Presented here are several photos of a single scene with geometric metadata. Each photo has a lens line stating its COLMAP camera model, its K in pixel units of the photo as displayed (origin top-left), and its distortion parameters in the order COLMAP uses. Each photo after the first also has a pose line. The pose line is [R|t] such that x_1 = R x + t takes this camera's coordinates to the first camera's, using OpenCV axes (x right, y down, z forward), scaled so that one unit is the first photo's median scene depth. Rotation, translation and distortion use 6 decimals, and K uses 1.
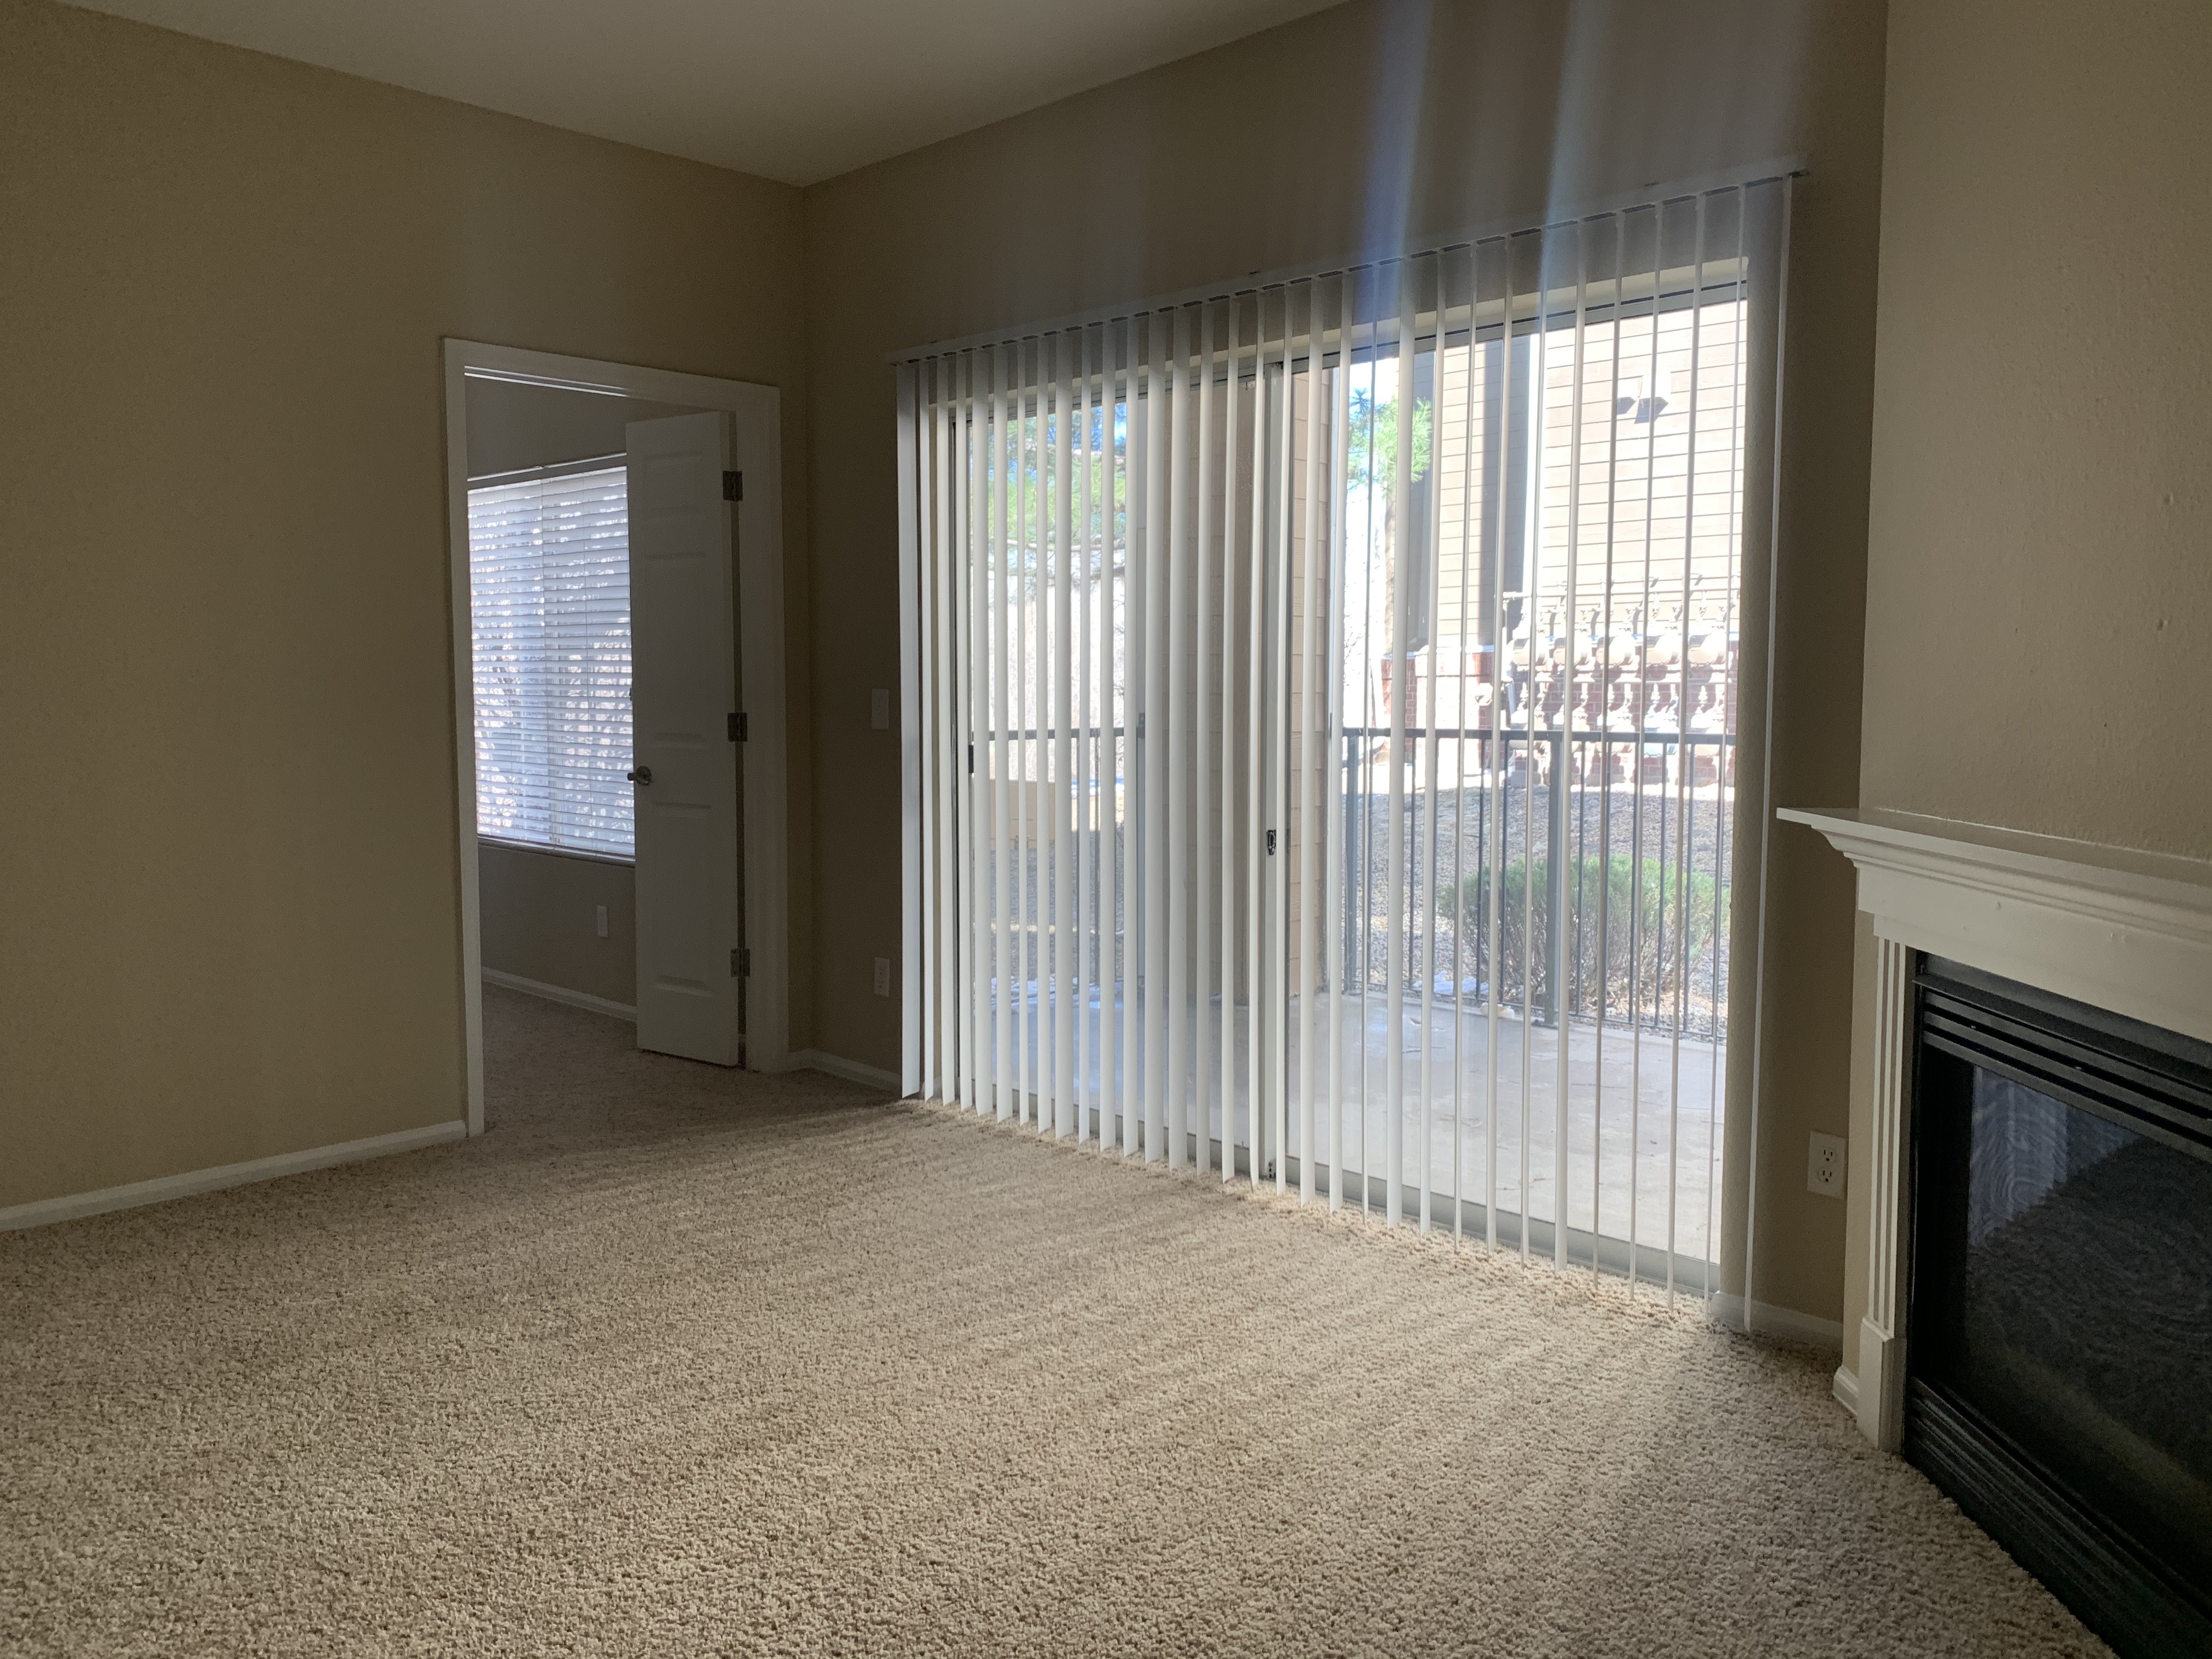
lens RADIAL K [[1698.3, 0, 1101.2], [0, 1698.3, 818.0], [0, 0, 1]] dist [0.017000, -0.014977]
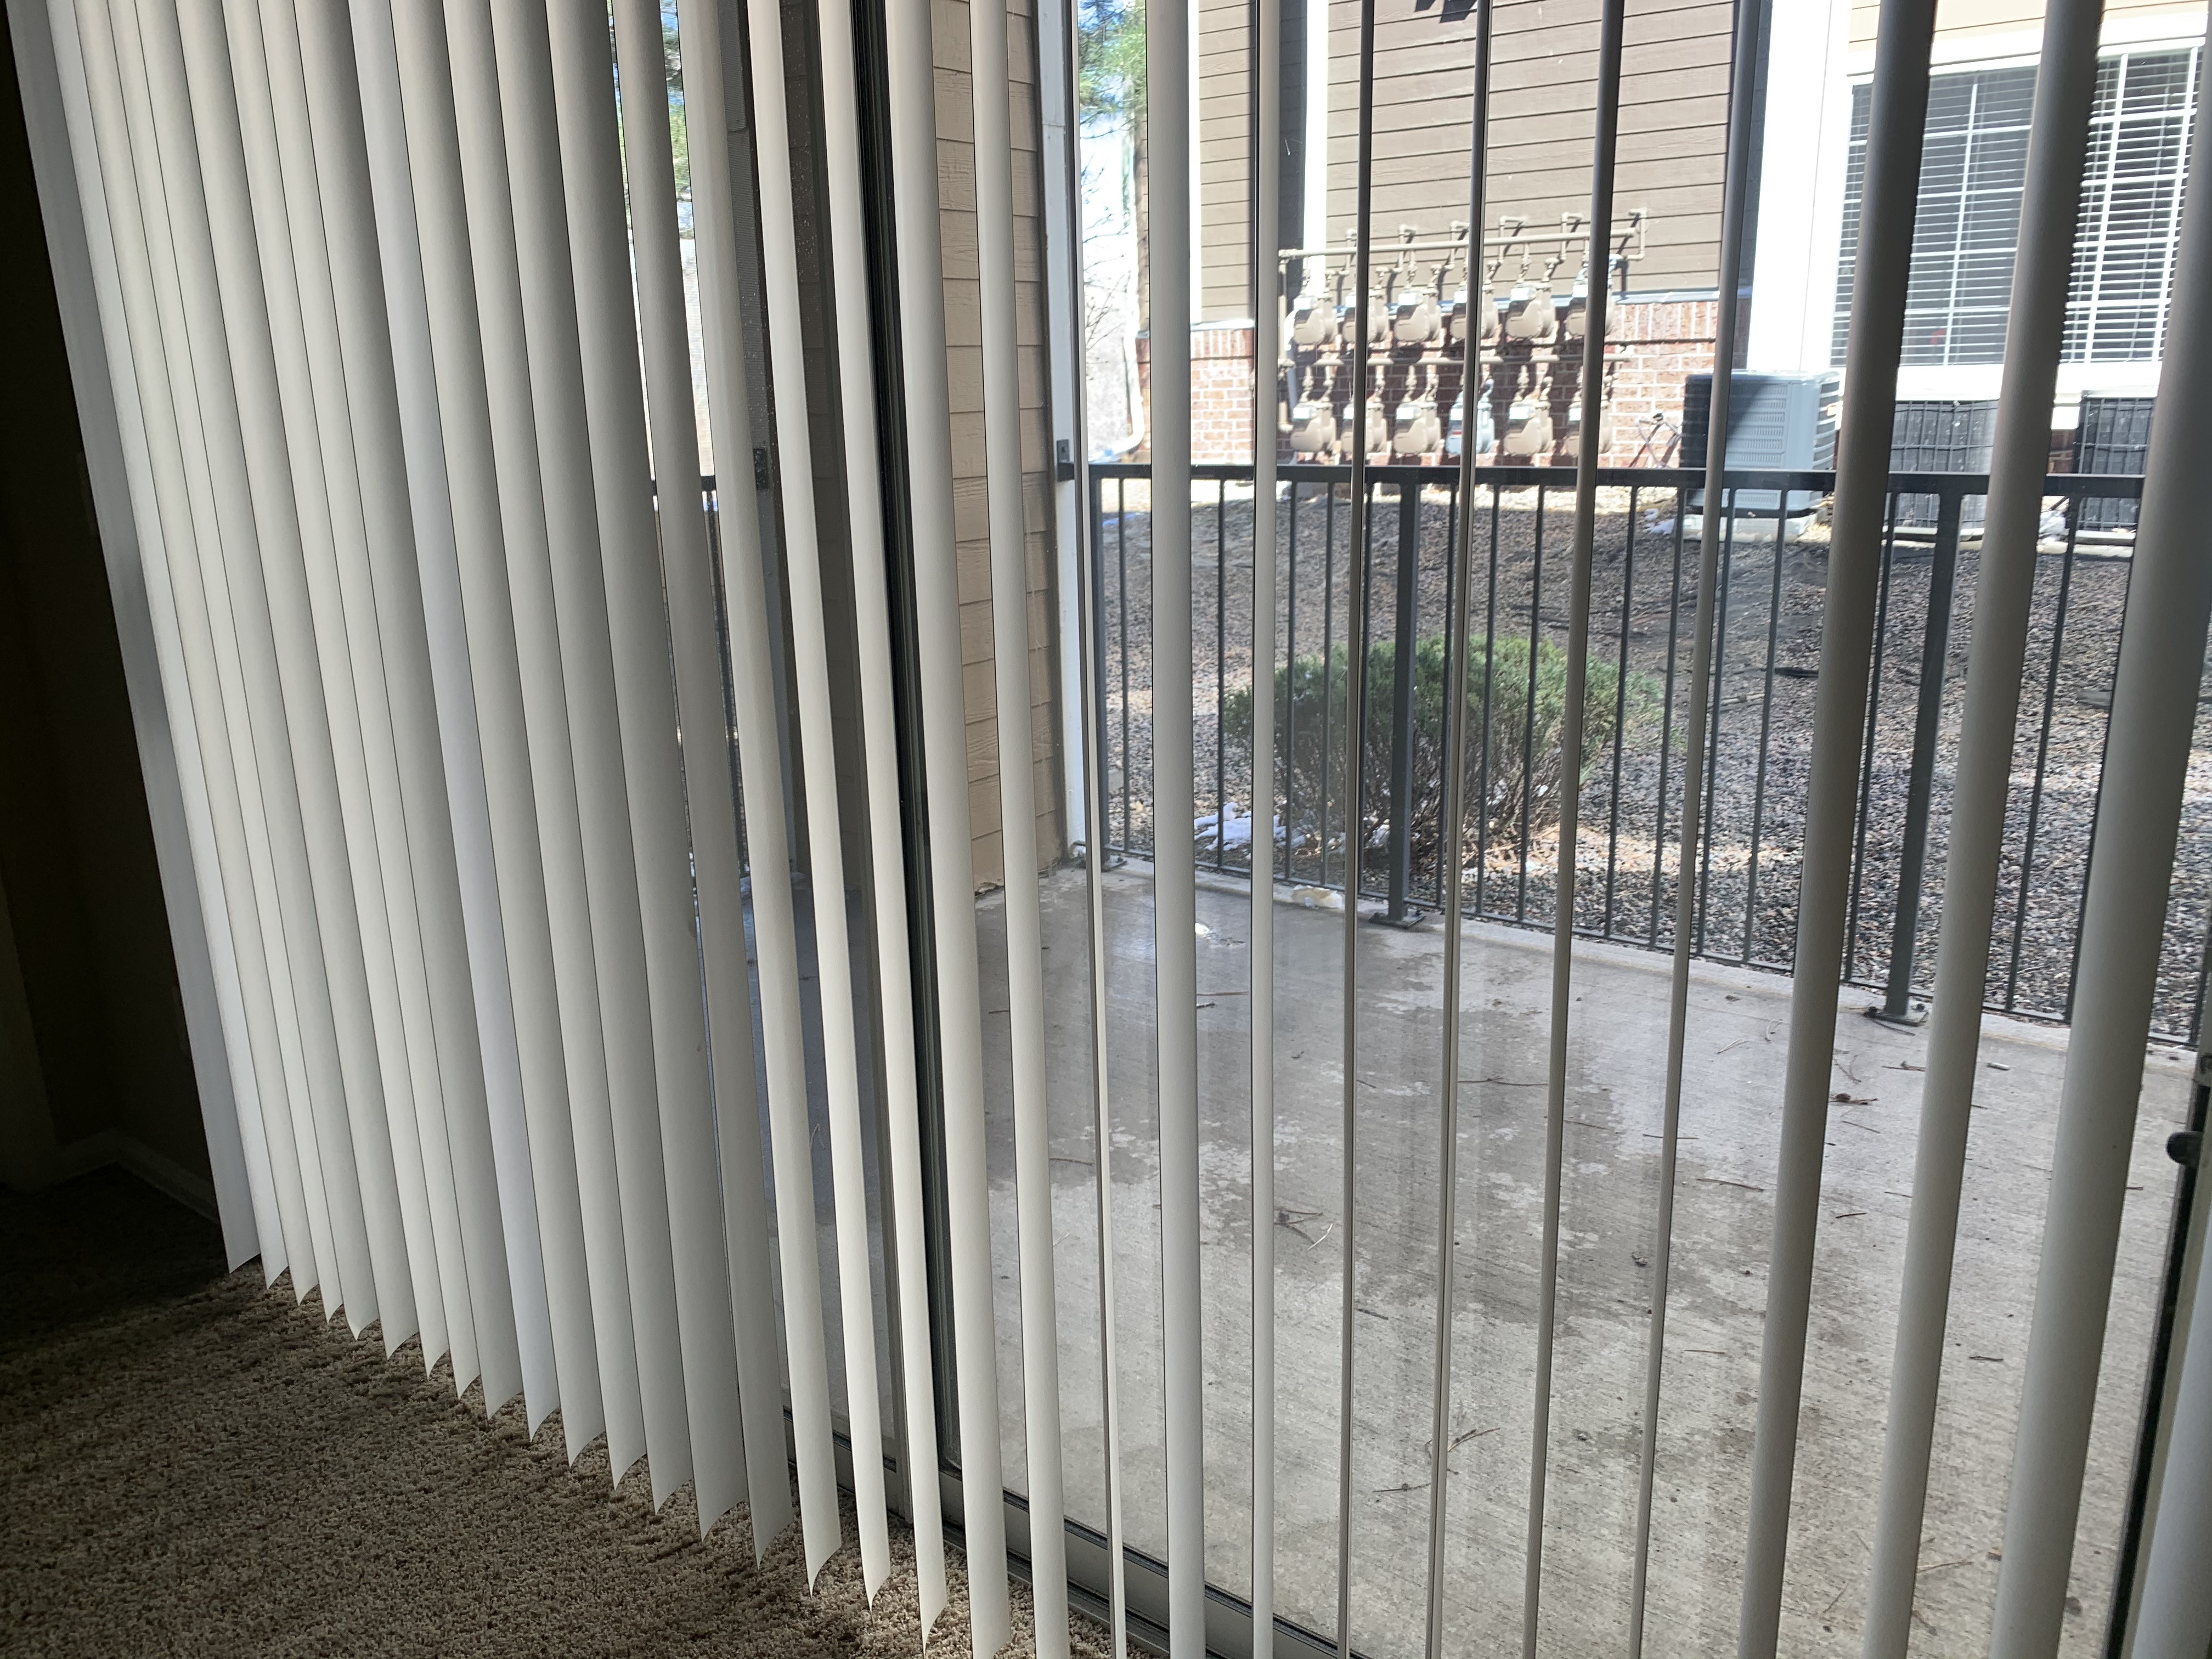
lens RADIAL K [[1698.3, 0, 1098.3], [0, 1698.3, 840.7], [0, 0, 1]] dist [0.017000, -0.014977]
pose [[0.989599, -0.058842, 0.131266, 0.031137], [0.032502, 0.980376, 0.194438, -0.018970], [-0.140131, -0.188149, 0.972092, 0.185930]]
